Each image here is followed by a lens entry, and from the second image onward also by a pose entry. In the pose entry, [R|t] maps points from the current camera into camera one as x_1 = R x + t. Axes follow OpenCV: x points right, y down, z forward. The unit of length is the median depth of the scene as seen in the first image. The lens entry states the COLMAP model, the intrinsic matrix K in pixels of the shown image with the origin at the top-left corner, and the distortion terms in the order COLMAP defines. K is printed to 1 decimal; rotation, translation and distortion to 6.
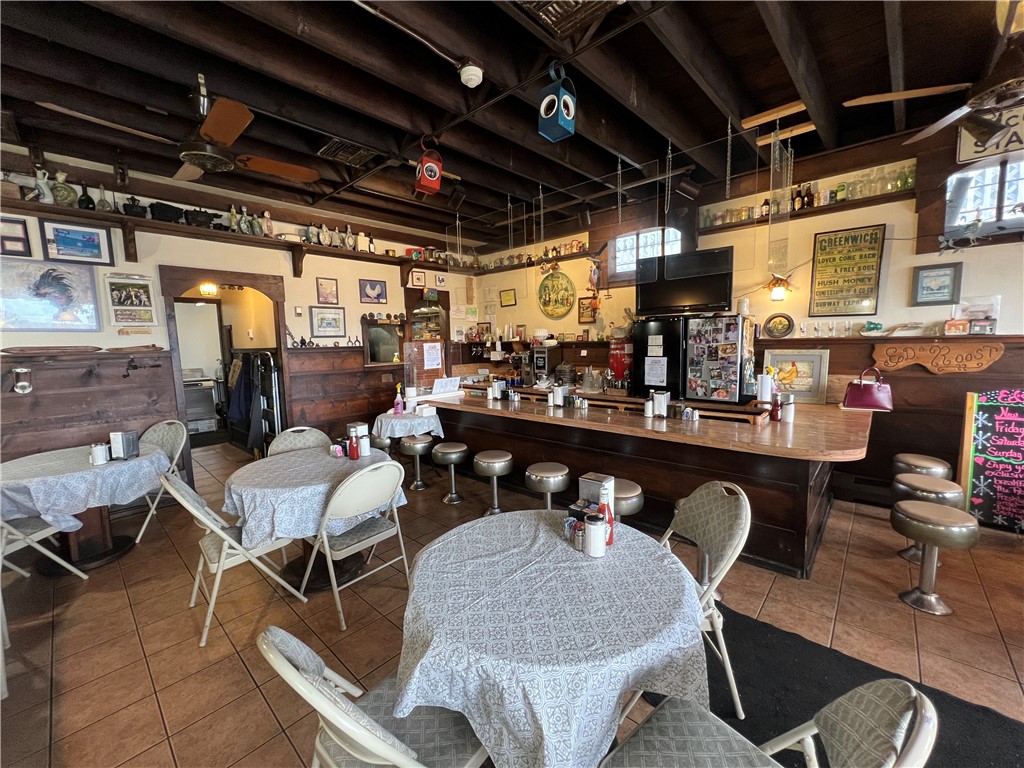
lens RADIAL K [[411.3, 0, 511.8], [0, 411.3, 383.9], [0, 0, 1]] dist [0.000819, 0.000219]
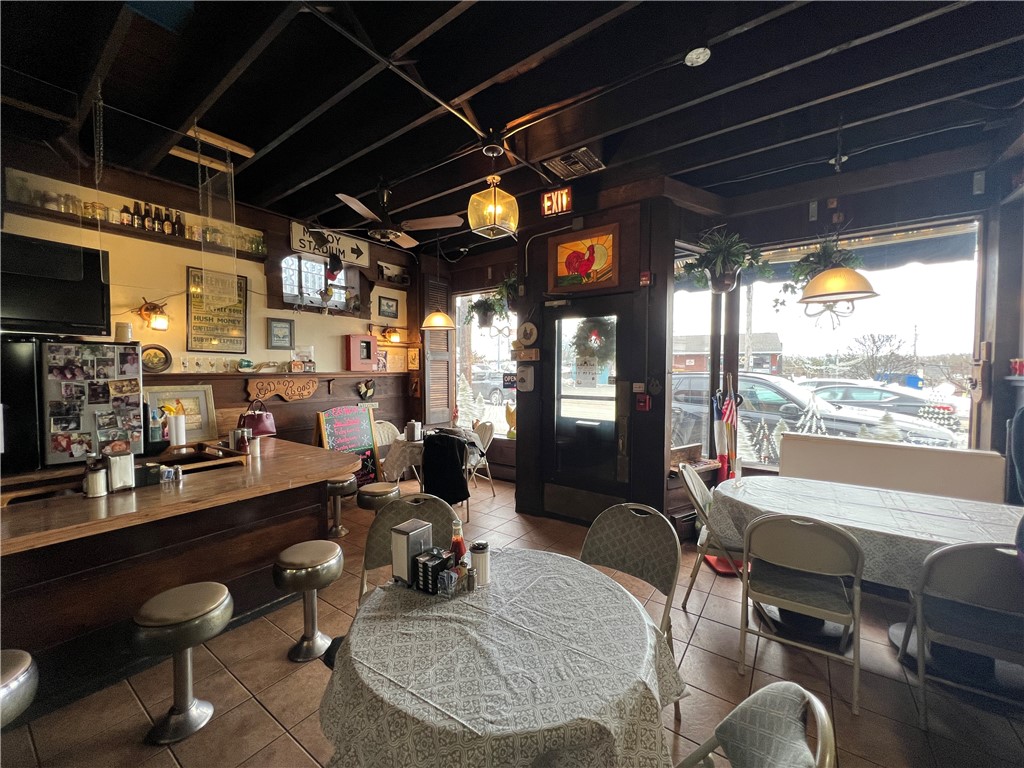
lens RADIAL K [[411.3, 0, 510.0], [0, 411.3, 383.5], [0, 0, 1]] dist [0.000819, 0.000219]
pose [[-0.120341, -0.013664, 0.992639, -0.334874], [0.104280, 0.994199, 0.026327, -0.038792], [-0.987240, 0.106681, -0.118218, 0.414351]]
